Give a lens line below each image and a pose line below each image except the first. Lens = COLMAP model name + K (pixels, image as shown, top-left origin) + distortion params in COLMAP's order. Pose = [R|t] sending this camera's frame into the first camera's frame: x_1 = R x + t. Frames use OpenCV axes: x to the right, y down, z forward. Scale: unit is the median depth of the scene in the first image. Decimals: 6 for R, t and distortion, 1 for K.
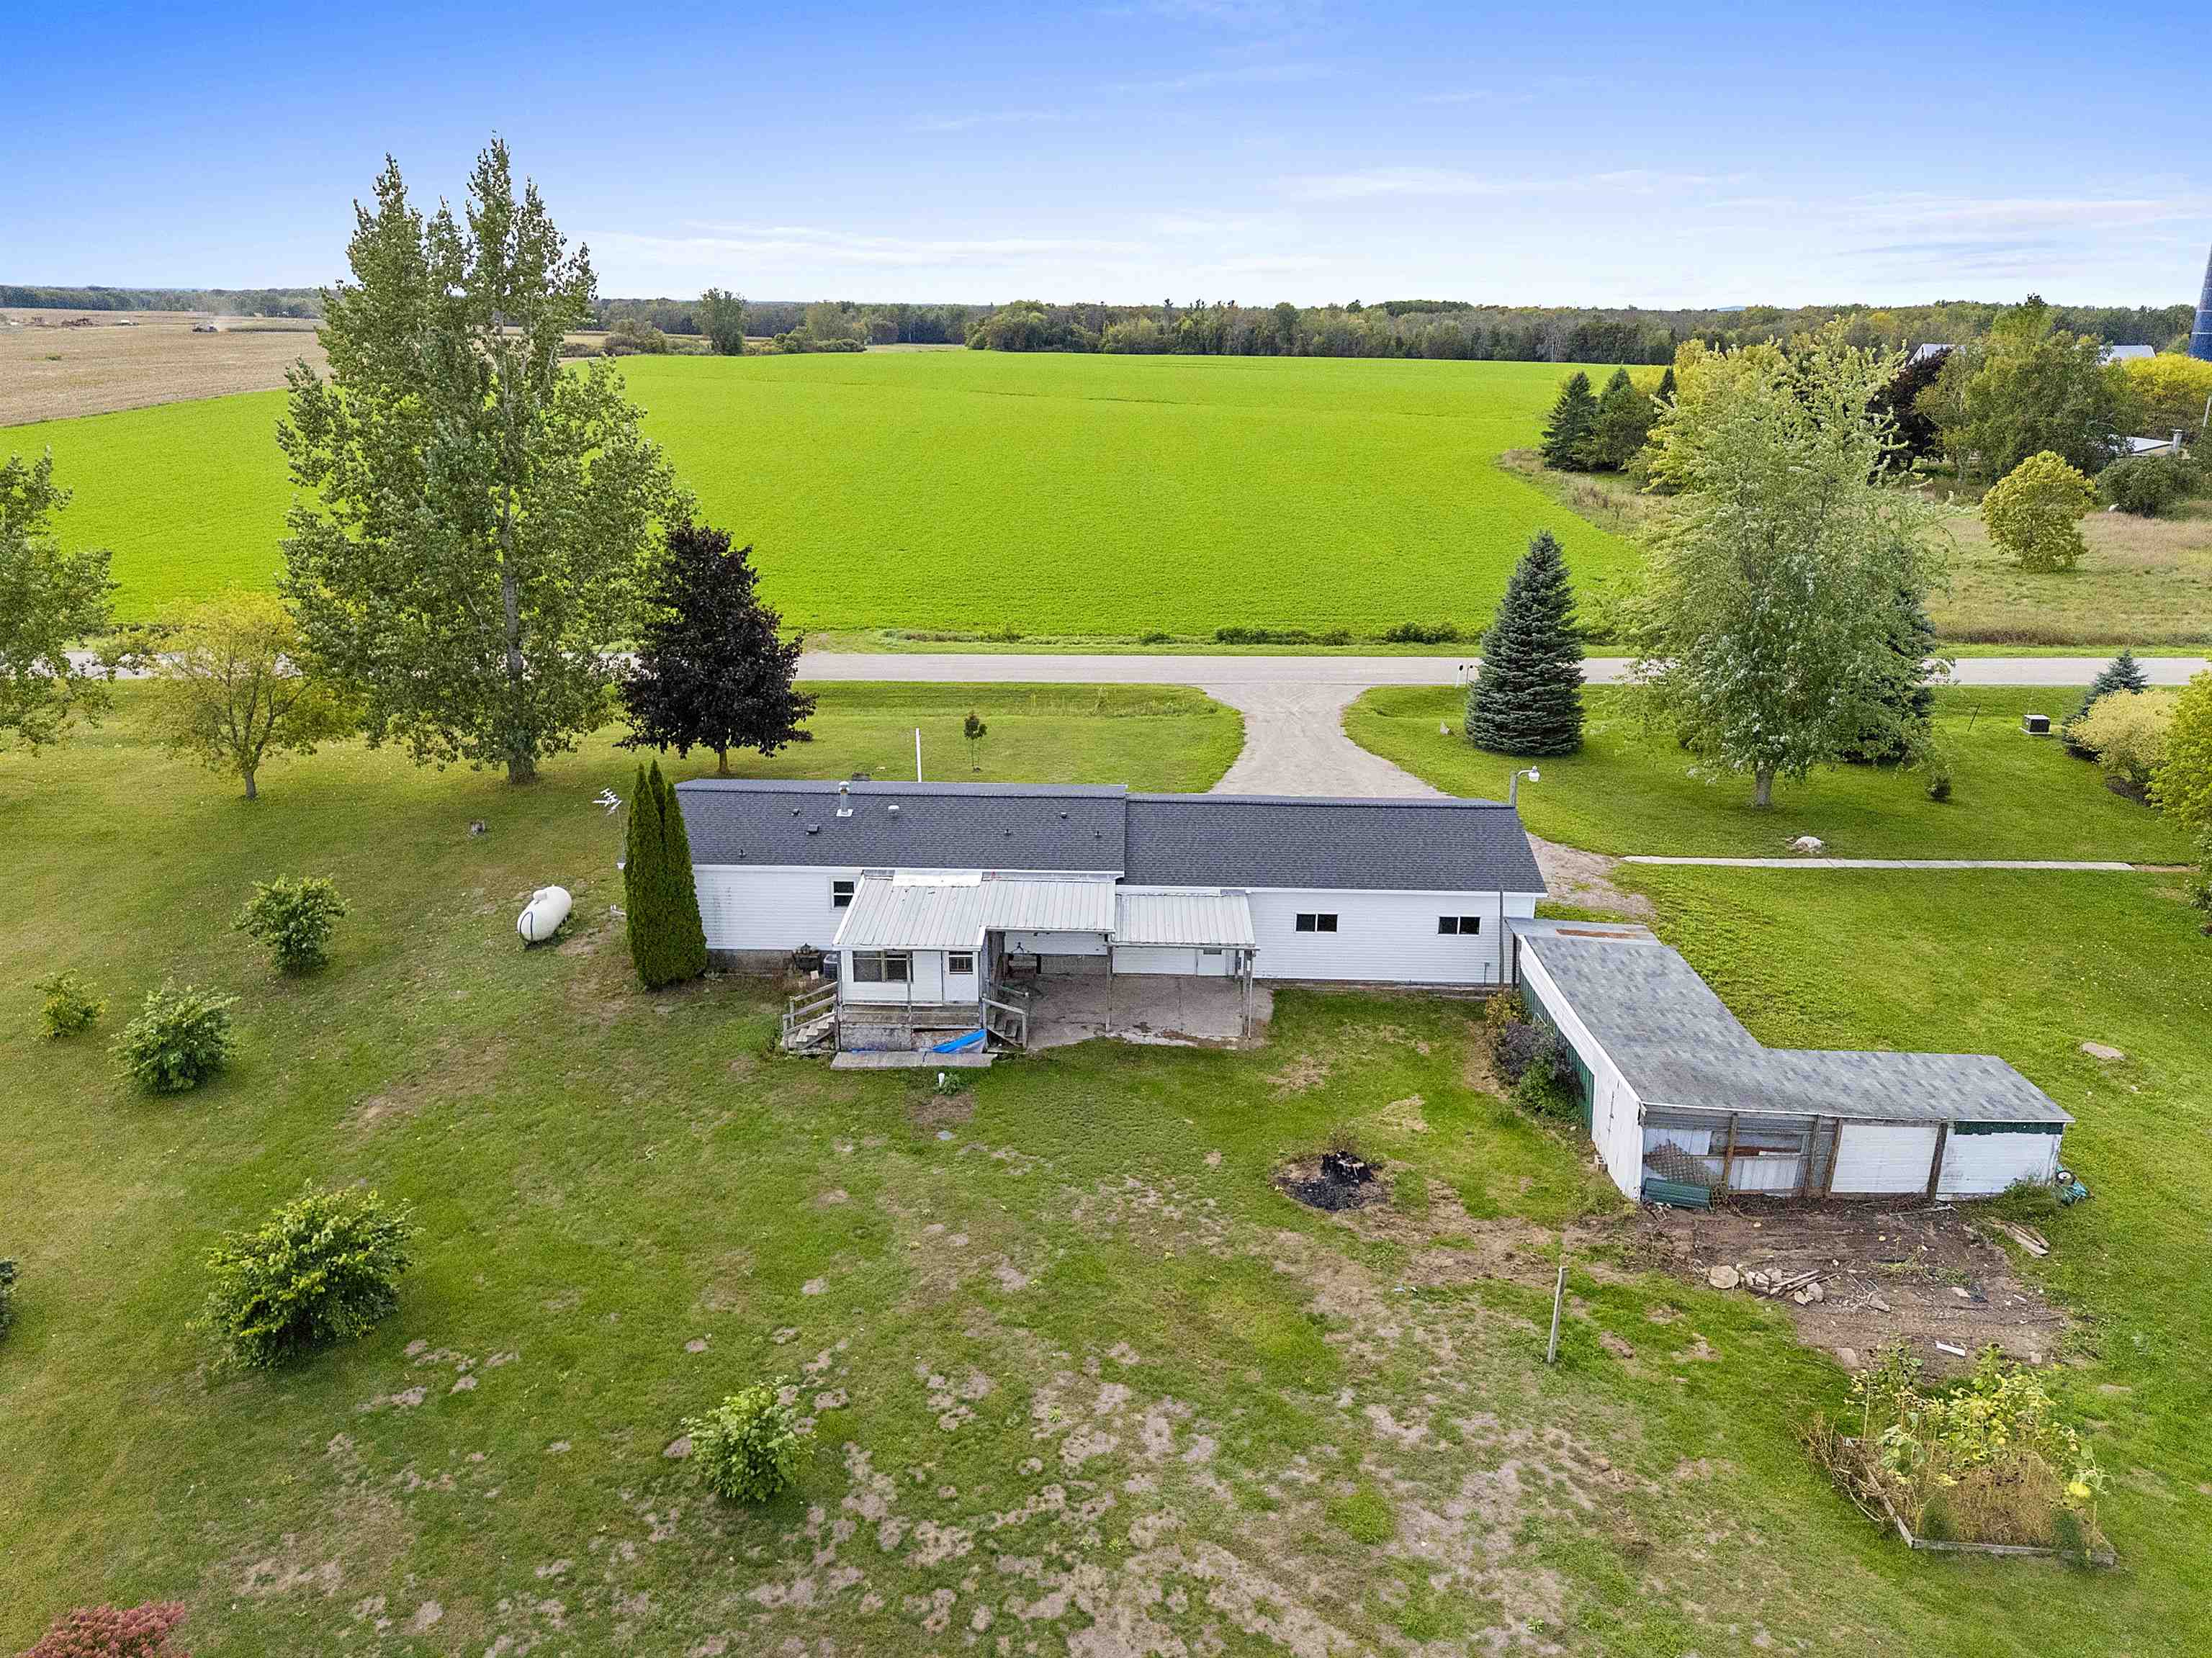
lens RADIAL K [[1612.2, 0, 1119.6], [0, 1612.2, 824.4], [0, 0, 1]] dist [0.092559, -0.107590]
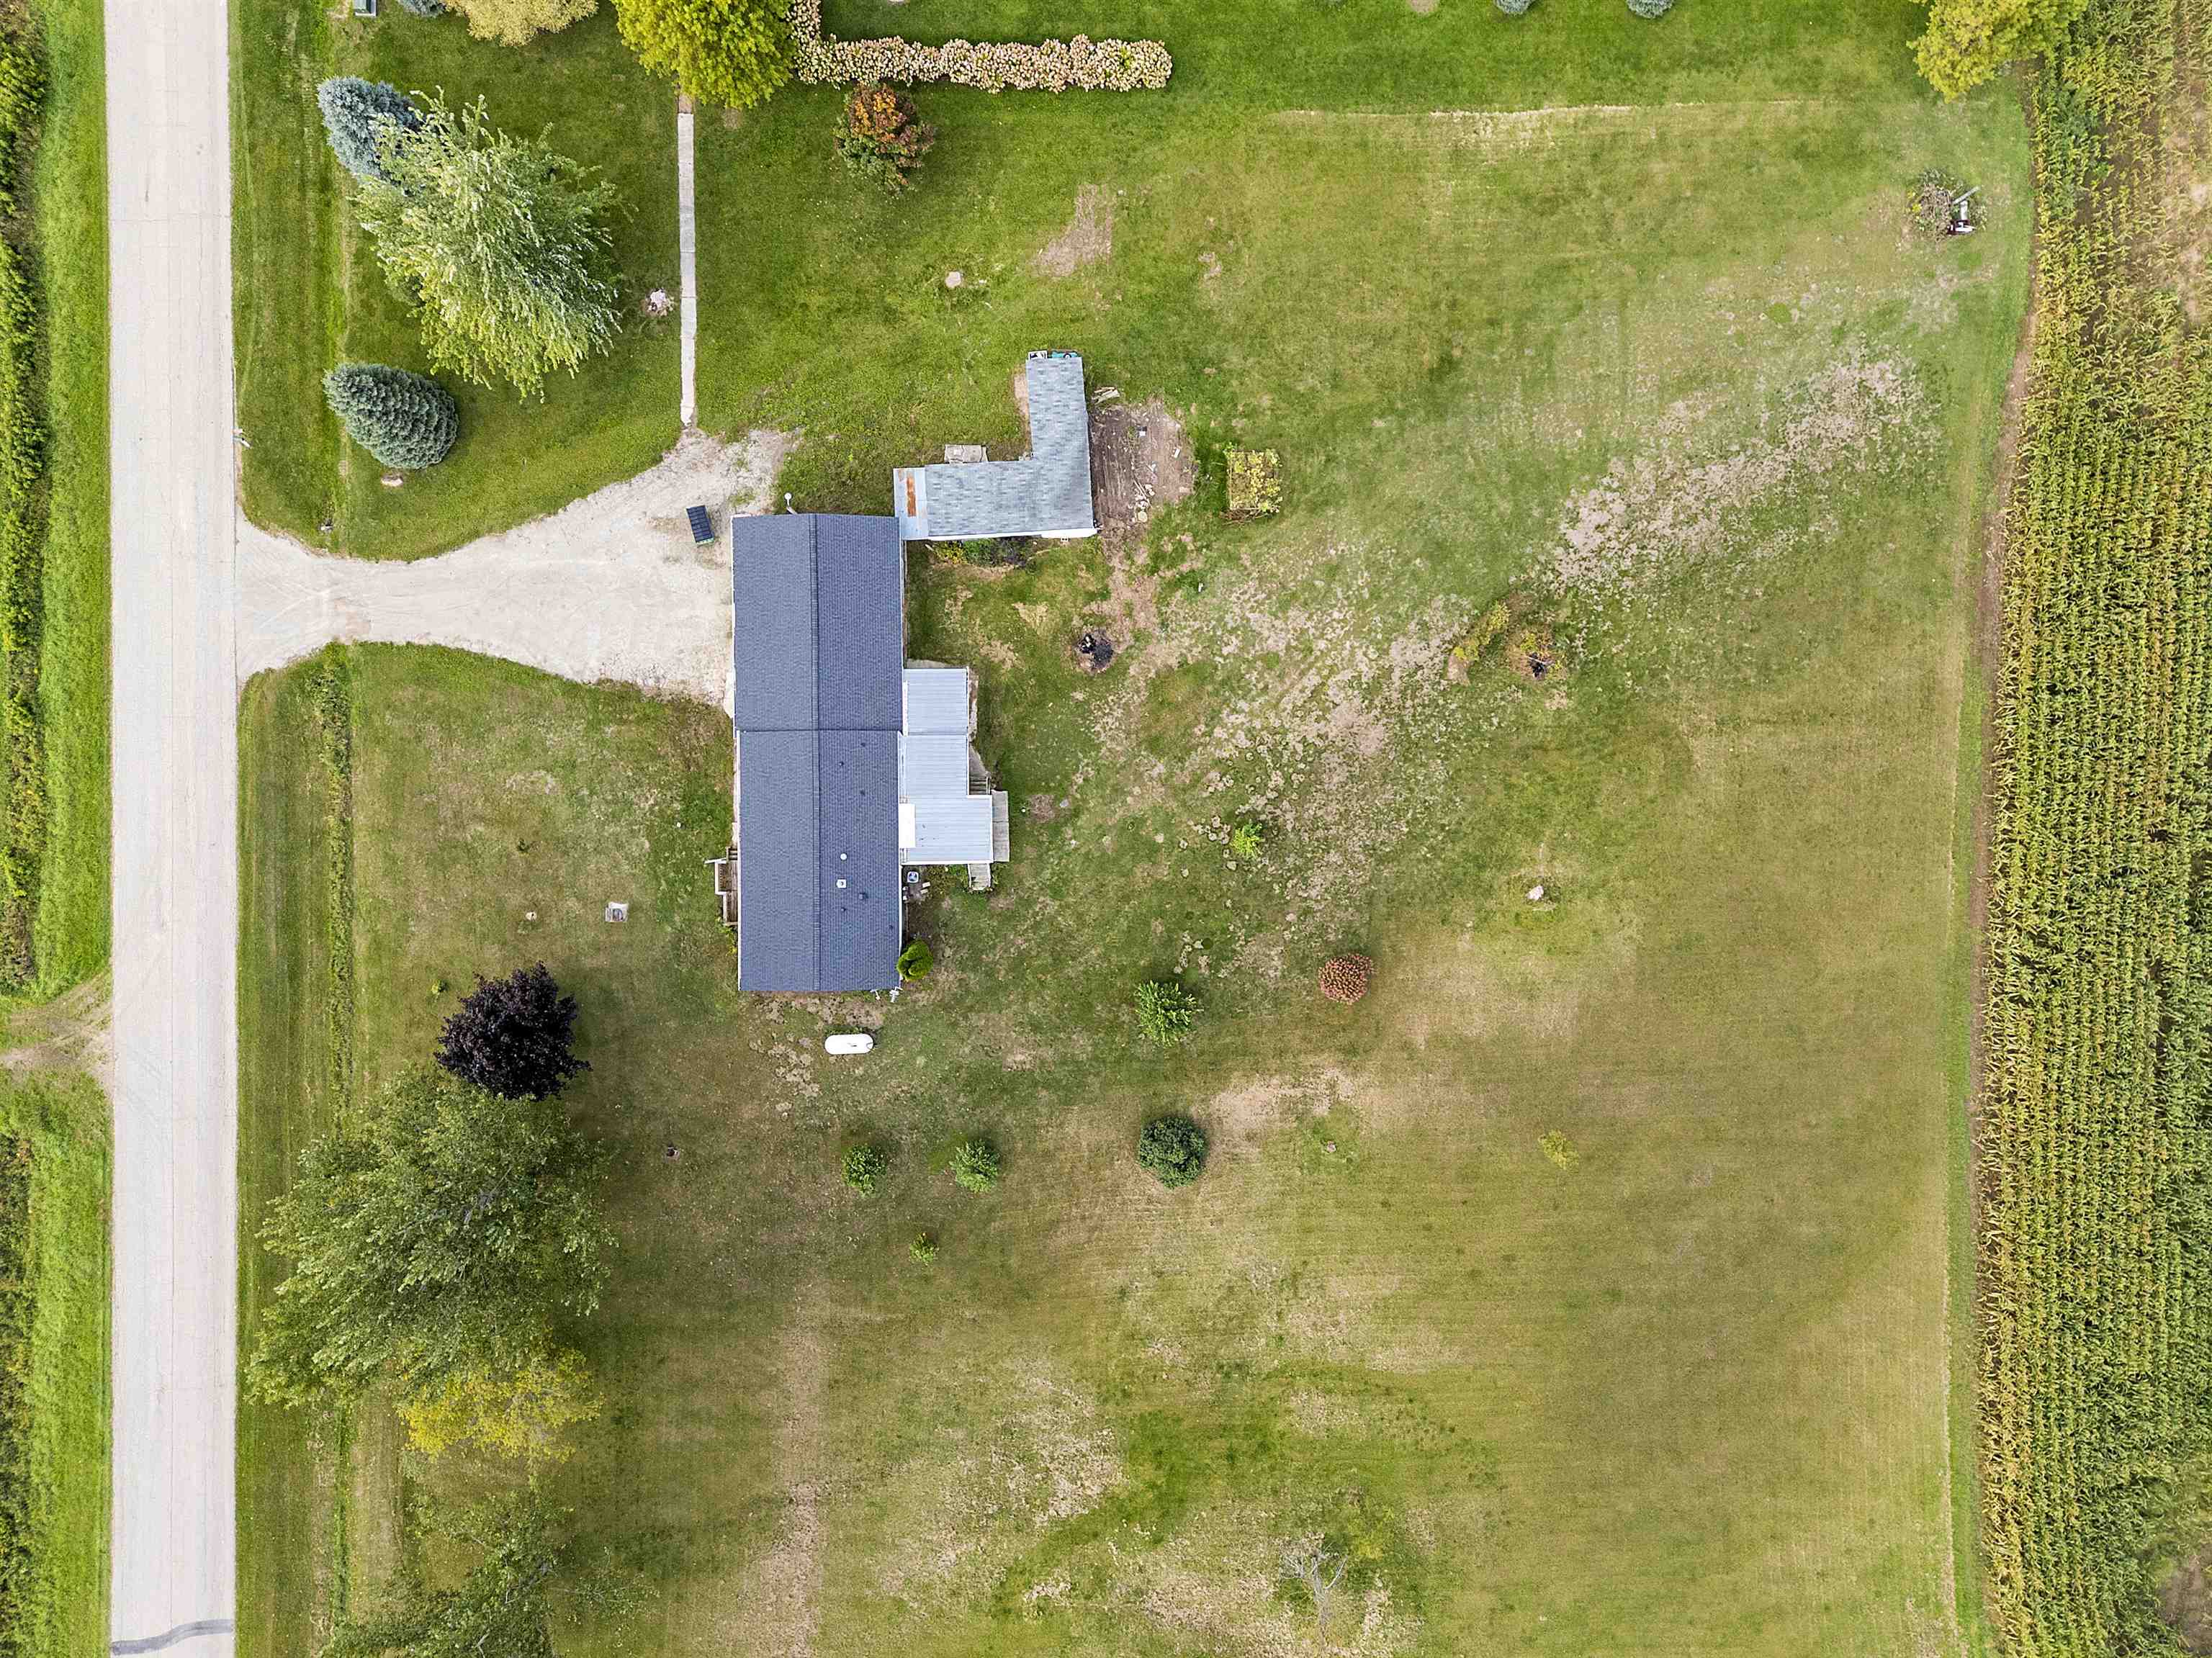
lens RADIAL K [[1554.3, 0, 1102.1], [0, 1554.3, 821.3], [0, 0, 1]] dist [0.113964, -0.093864]
pose [[-0.018896, -0.999791, -0.007849, -0.106138], [0.313615, -0.013381, 0.949456, -1.859300], [-0.949362, 0.015479, 0.313803, 0.188636]]
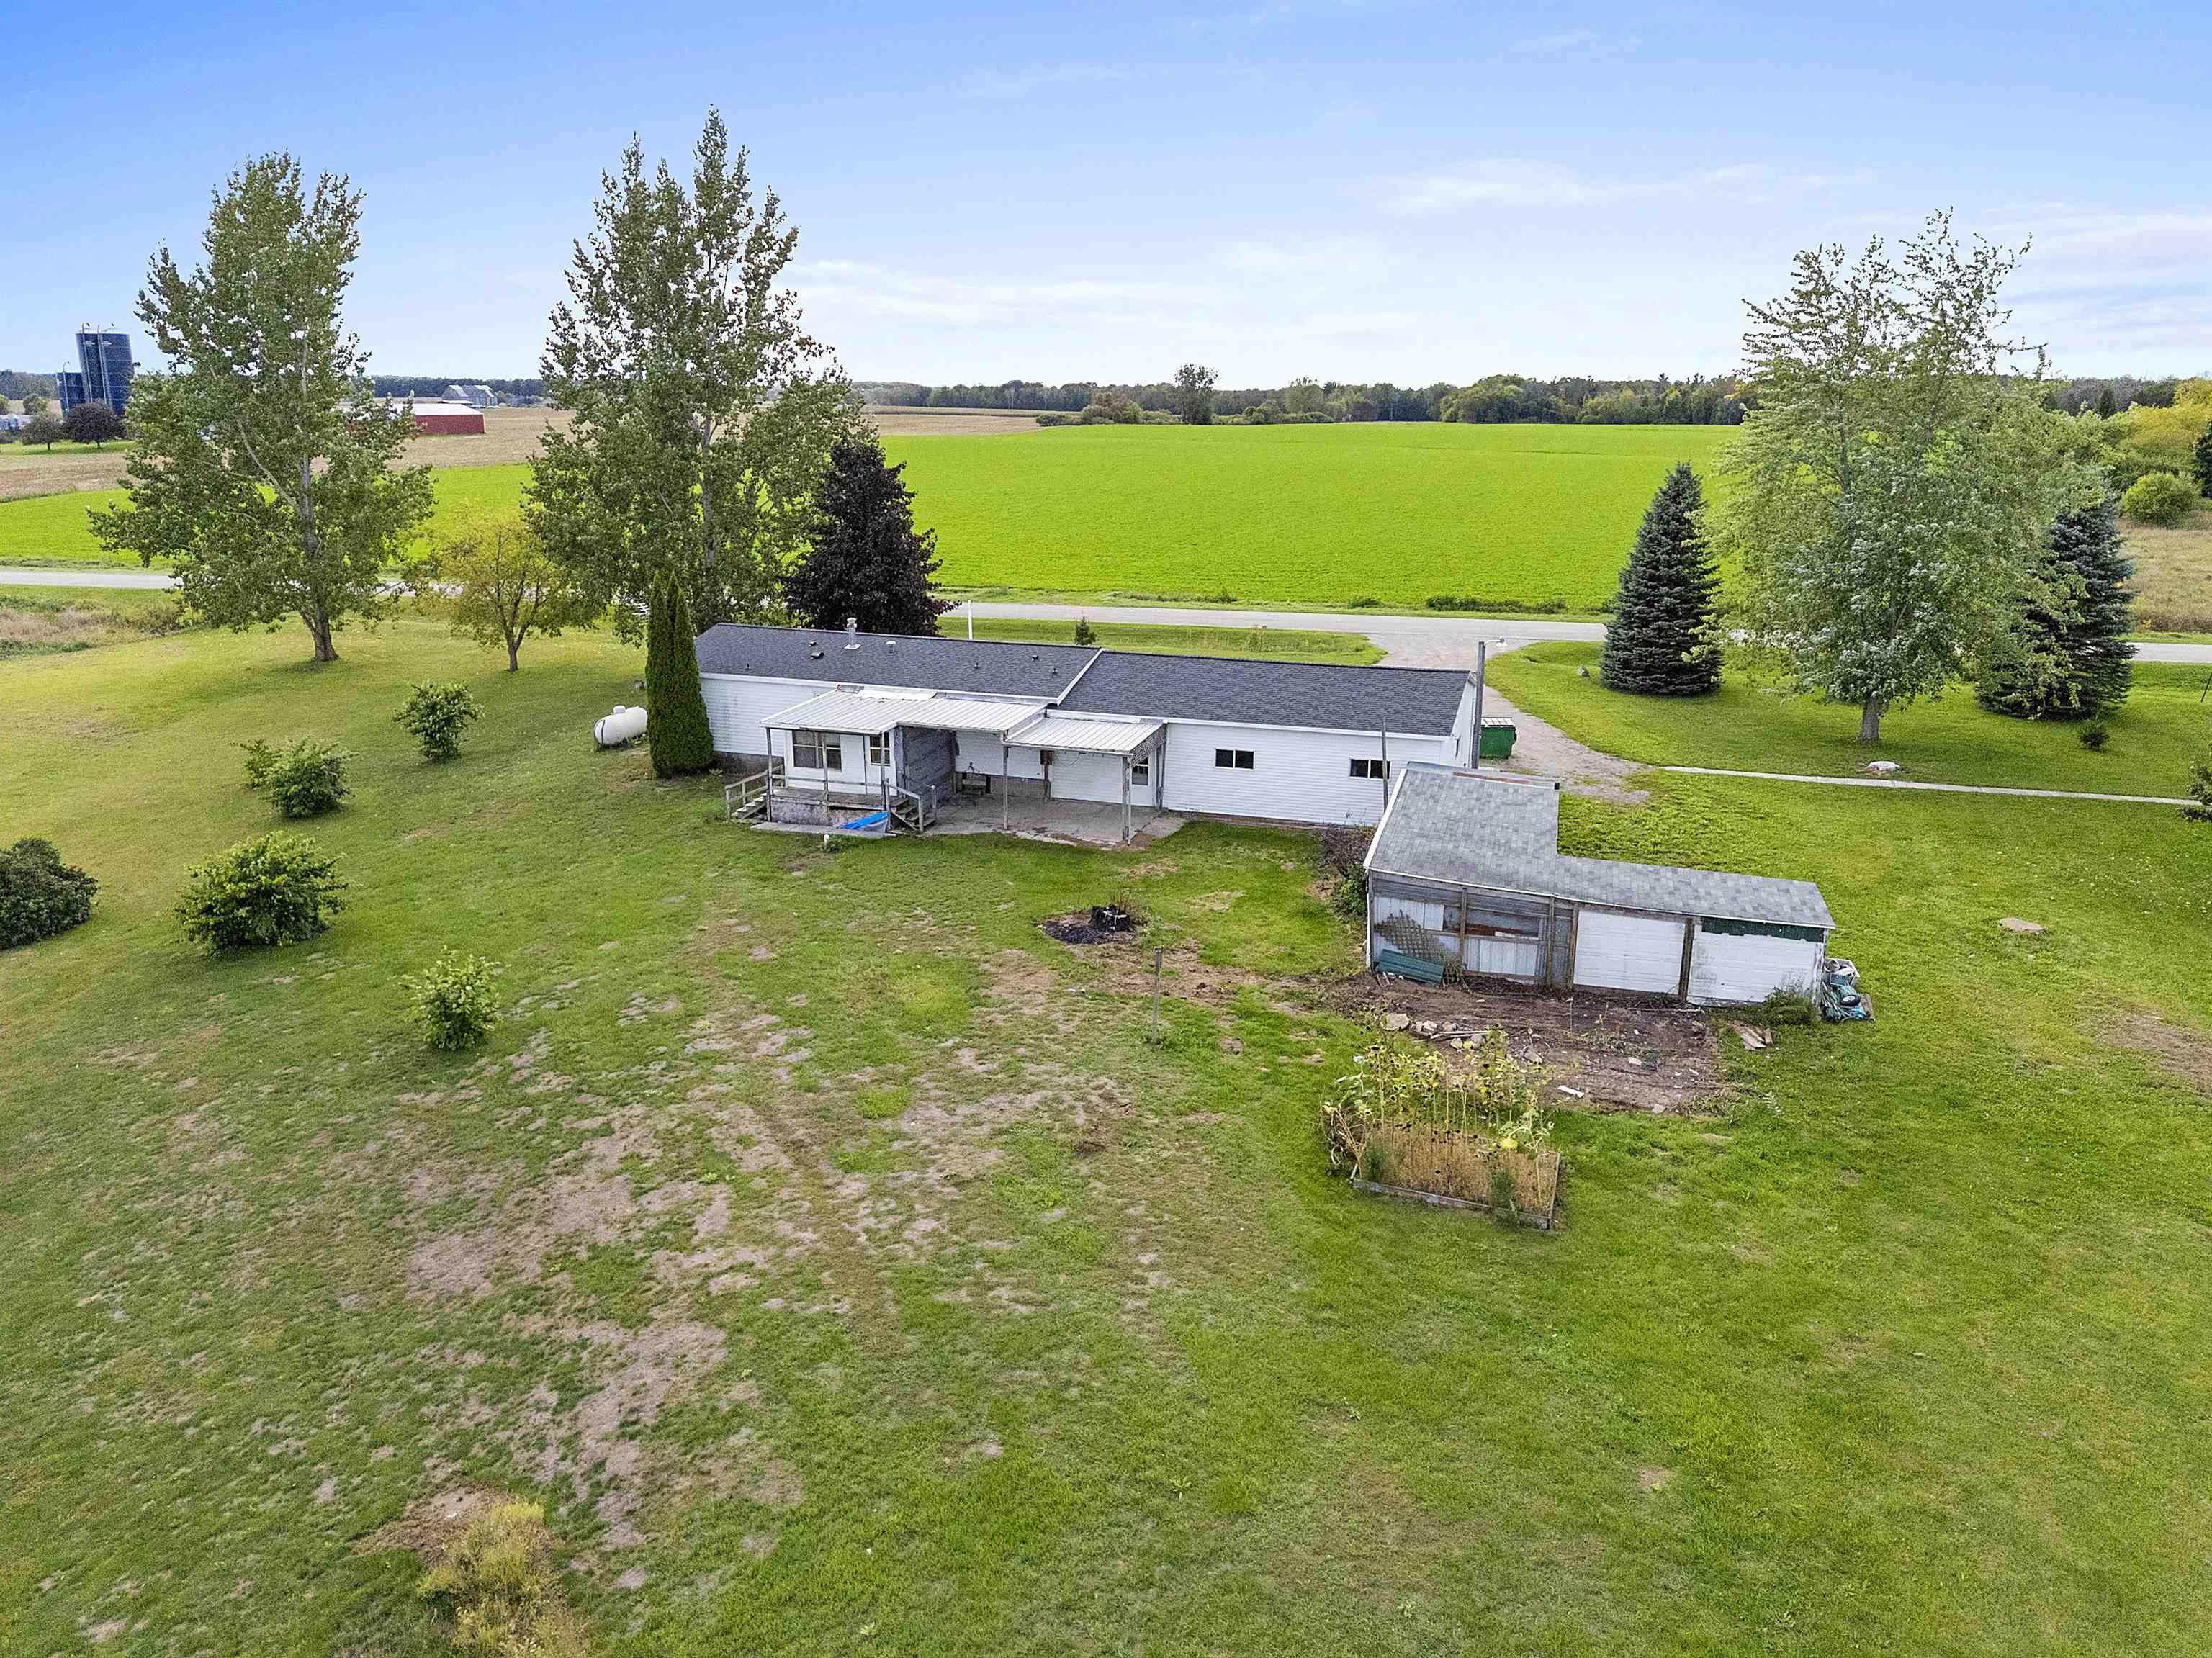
lens RADIAL K [[1612.2, 0, 1119.6], [0, 1612.2, 824.4], [0, 0, 1]] dist [0.092559, -0.107590]
pose [[0.956522, 0.069142, -0.283346, 0.391882], [-0.083078, 0.995839, -0.037452, 0.166676], [0.279577, 0.059363, 0.958286, -0.023838]]
